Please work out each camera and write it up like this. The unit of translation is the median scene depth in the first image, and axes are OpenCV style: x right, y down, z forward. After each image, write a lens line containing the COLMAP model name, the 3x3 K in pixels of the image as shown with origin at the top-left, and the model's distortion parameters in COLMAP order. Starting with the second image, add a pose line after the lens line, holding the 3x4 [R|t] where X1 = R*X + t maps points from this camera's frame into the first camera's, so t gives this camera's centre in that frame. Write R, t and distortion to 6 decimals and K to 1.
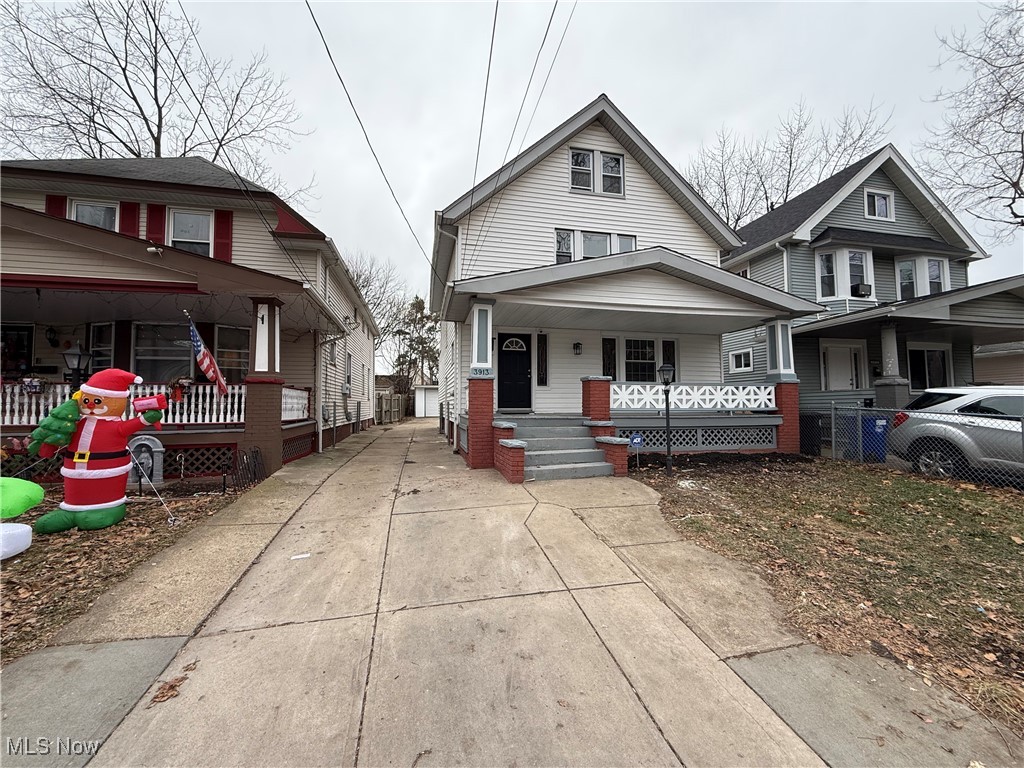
lens RADIAL K [[407.0, 0, 510.8], [0, 407.0, 384.2], [0, 0, 1]] dist [0.000155, -0.000396]
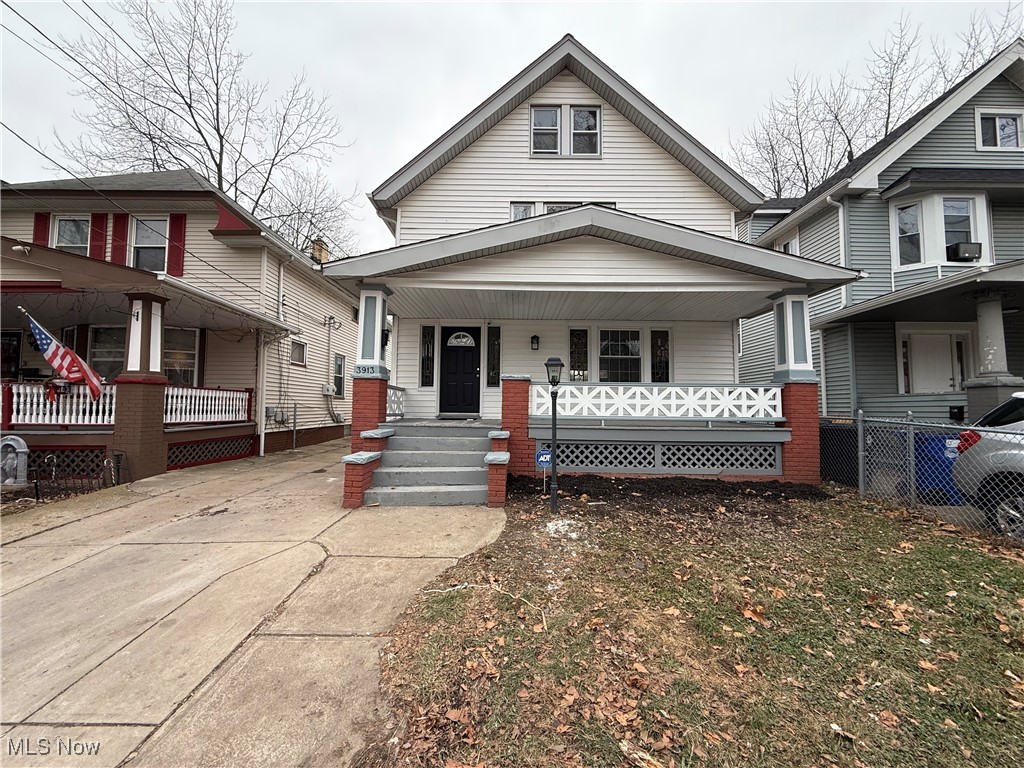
lens RADIAL K [[407.0, 0, 511.9], [0, 407.0, 384.5], [0, 0, 1]] dist [0.000155, -0.000396]
pose [[0.976145, -0.000279, -0.217119, 0.316595], [-0.000973, 0.999983, -0.005662, 0.003424], [0.217117, 0.005738, 0.976129, 0.185350]]
